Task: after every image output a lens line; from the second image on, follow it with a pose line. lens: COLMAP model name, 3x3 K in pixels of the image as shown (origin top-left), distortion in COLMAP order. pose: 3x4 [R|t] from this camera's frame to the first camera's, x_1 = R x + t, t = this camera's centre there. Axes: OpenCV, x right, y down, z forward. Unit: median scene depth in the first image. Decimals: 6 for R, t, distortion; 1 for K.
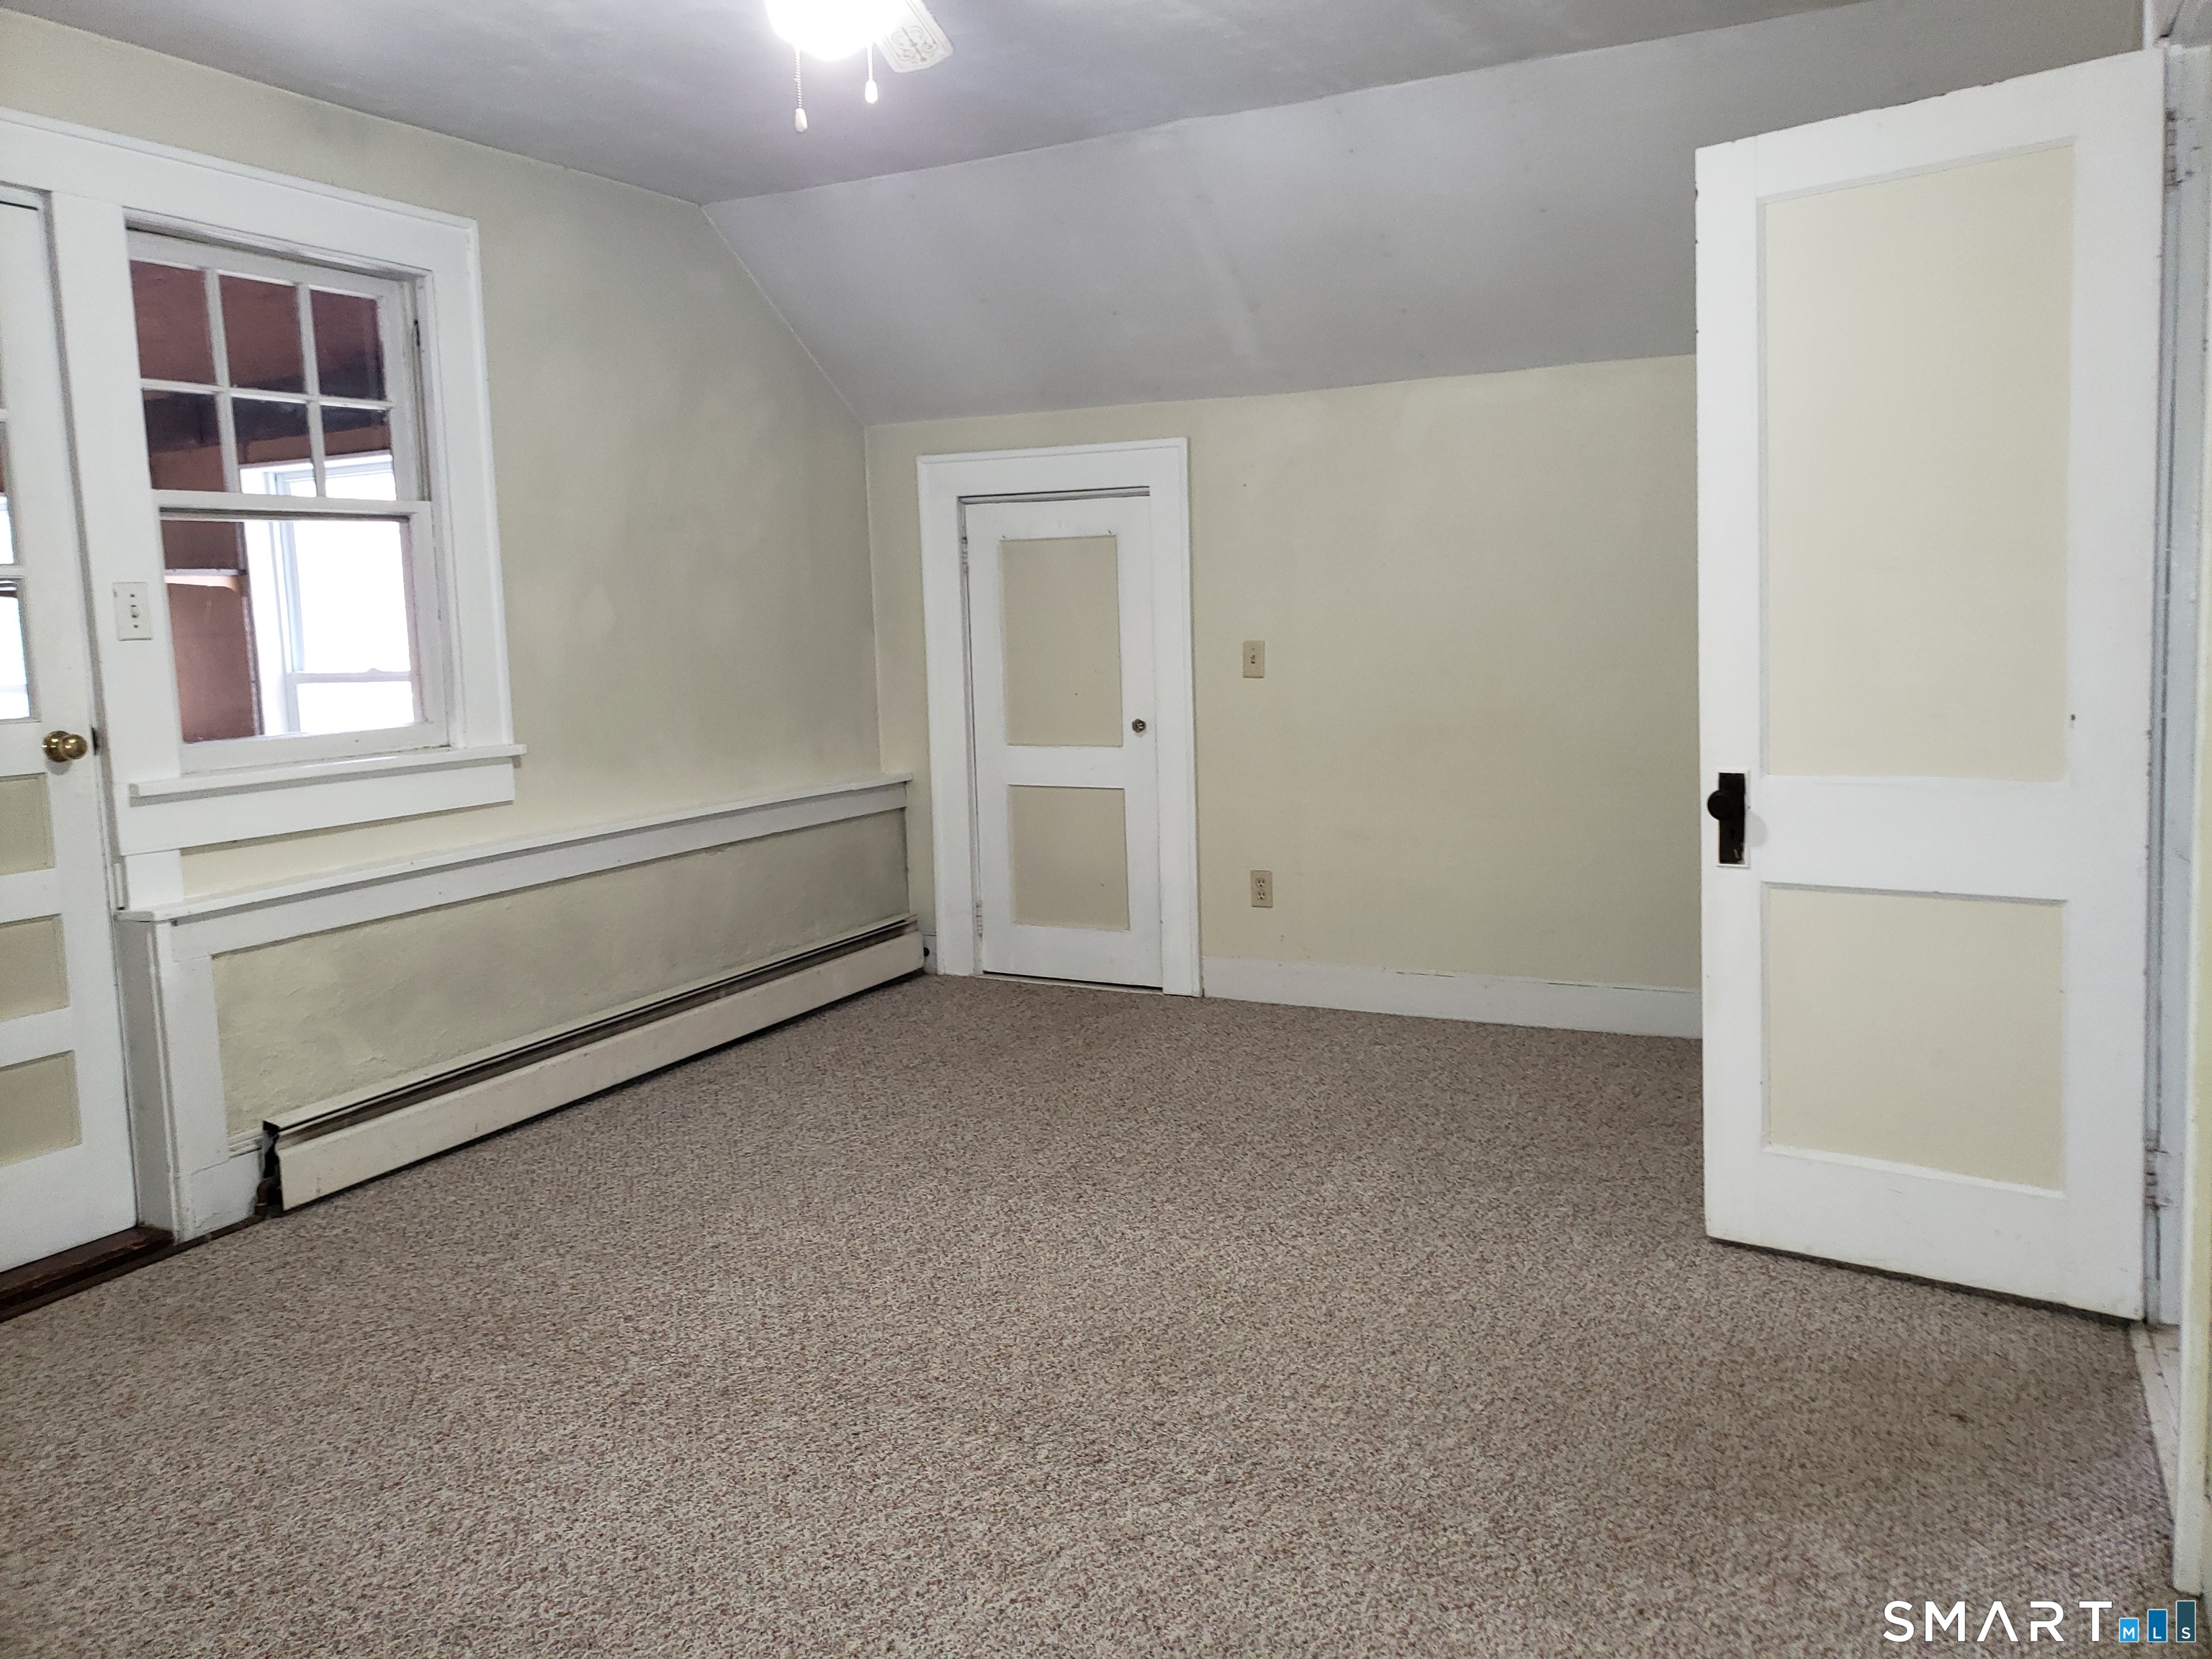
lens RADIAL K [[1710.0, 0, 1137.5], [0, 1710.0, 833.7], [0, 0, 1]] dist [0.005360, 0.001045]
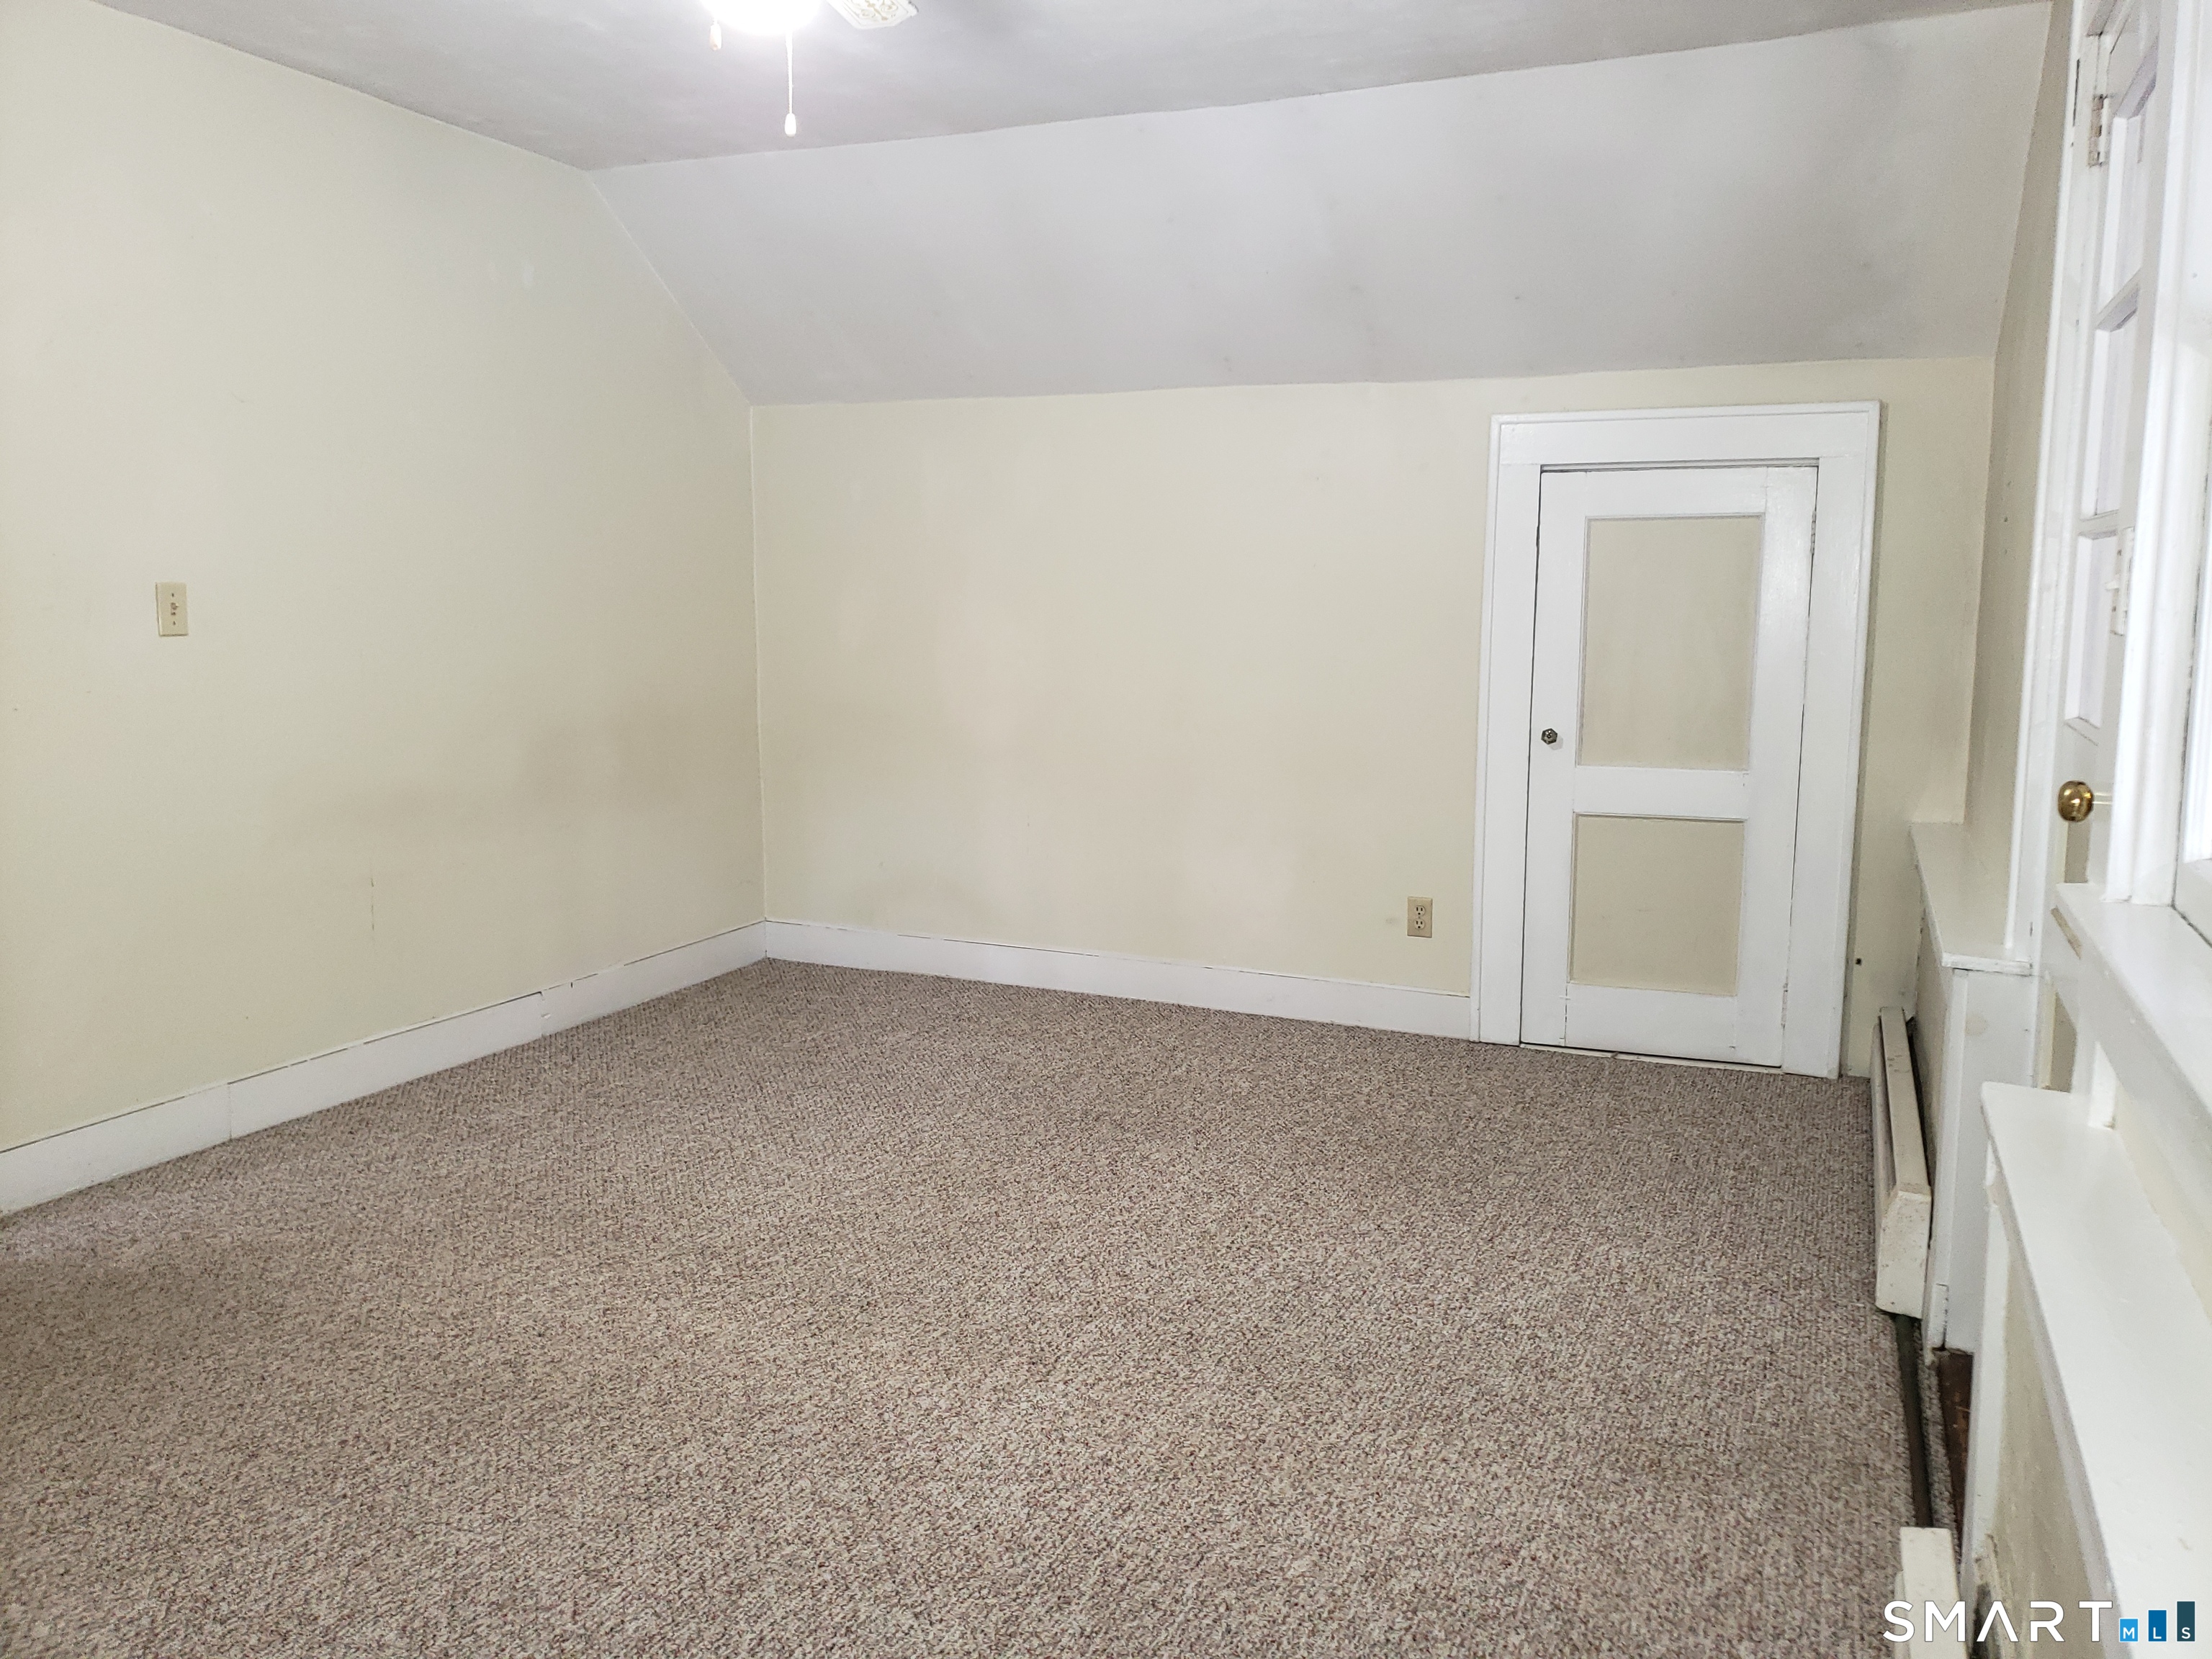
lens RADIAL K [[1736.0, 0, 1108.8], [0, 1736.0, 768.6], [0, 0, 1]] dist [0.079001, -0.075193]
pose [[-0.998615, 0.029101, -0.043835, -0.242453], [0.017731, 0.970519, 0.240373, -0.215788], [0.049538, 0.239263, -0.969690, 1.551826]]
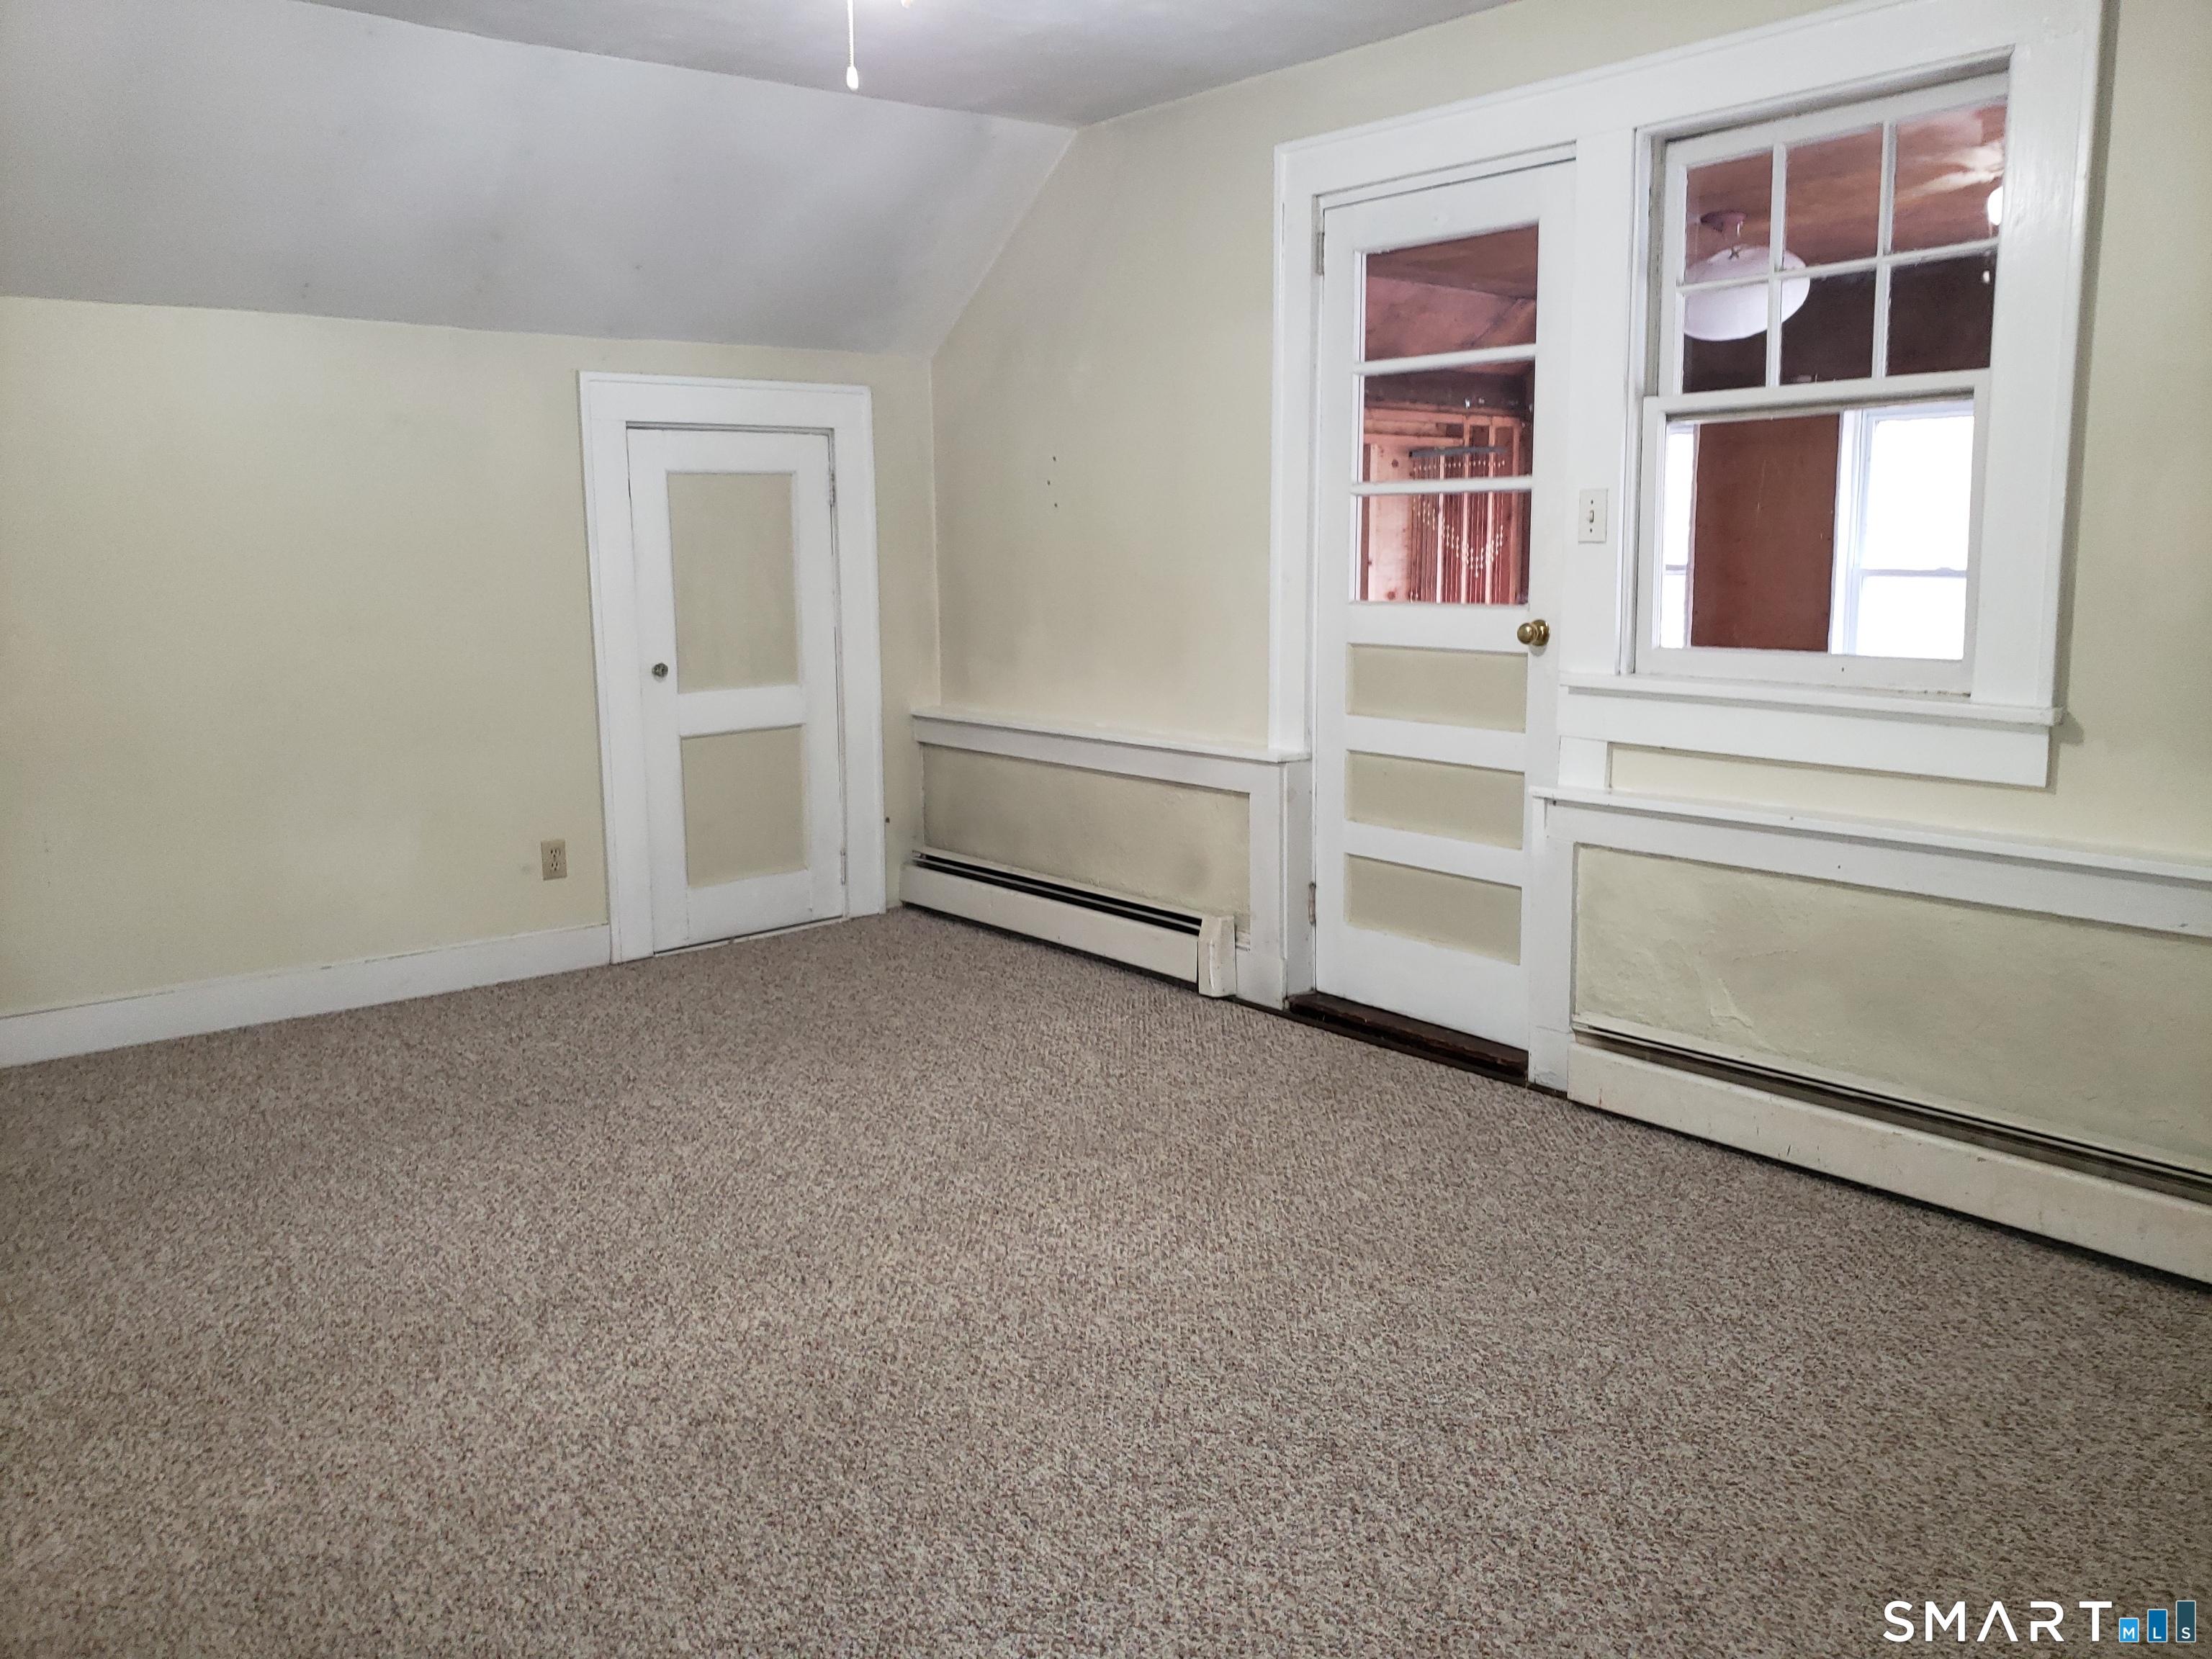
lens RADIAL K [[1736.0, 0, 1108.8], [0, 1736.0, 768.6], [0, 0, 1]] dist [0.079001, -0.075193]
pose [[-0.420250, 0.162853, -0.892675, 0.561119], [-0.092845, 0.970883, 0.220829, -0.191983], [0.902646, 0.175683, -0.392894, 1.190175]]
